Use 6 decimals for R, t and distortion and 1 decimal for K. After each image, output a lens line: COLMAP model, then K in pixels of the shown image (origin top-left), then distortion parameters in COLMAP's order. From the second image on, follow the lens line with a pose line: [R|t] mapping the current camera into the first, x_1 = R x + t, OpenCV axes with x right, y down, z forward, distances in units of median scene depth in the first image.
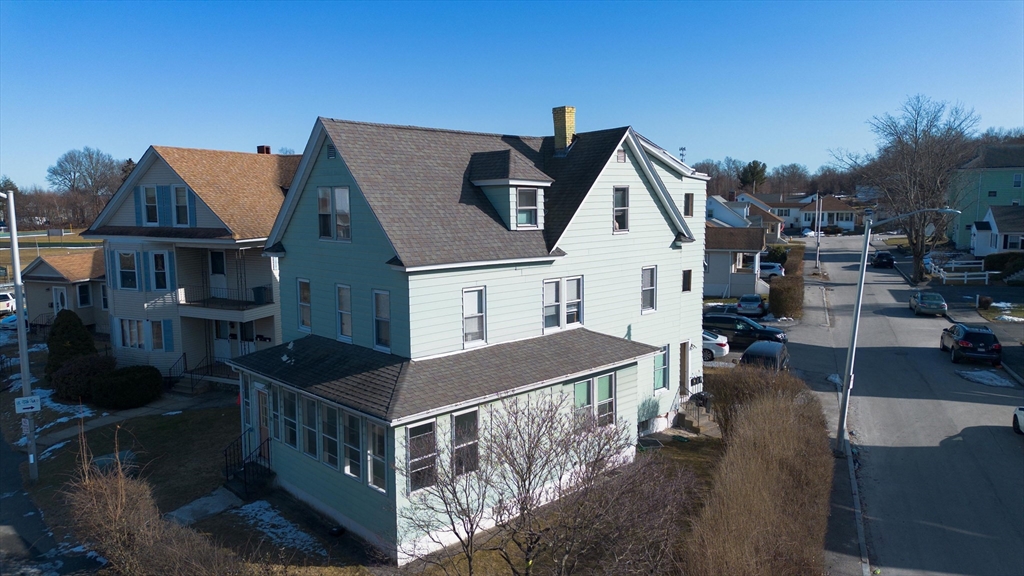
lens RADIAL K [[709.6, 0, 509.8], [0, 709.6, 284.9], [0, 0, 1]] dist [0.005506, 0.000249]
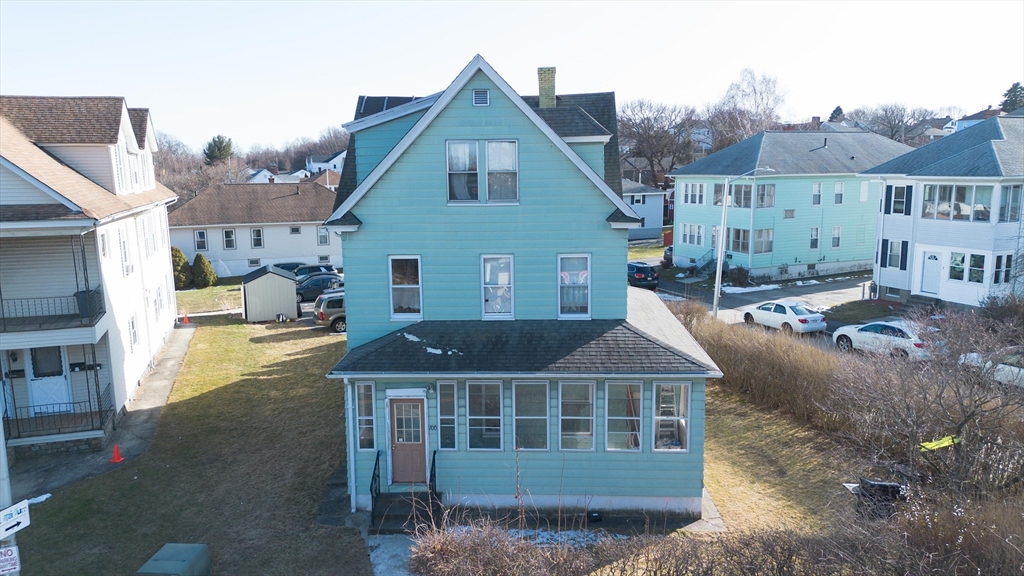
lens RADIAL K [[709.6, 0, 509.9], [0, 709.6, 290.5], [0, 0, 1]] dist [0.005506, 0.000249]
pose [[0.732163, -0.116929, 0.671018, -0.666803], [0.090162, 0.993123, 0.074680, -0.016198], [-0.675135, 0.005822, 0.737671, 0.286695]]
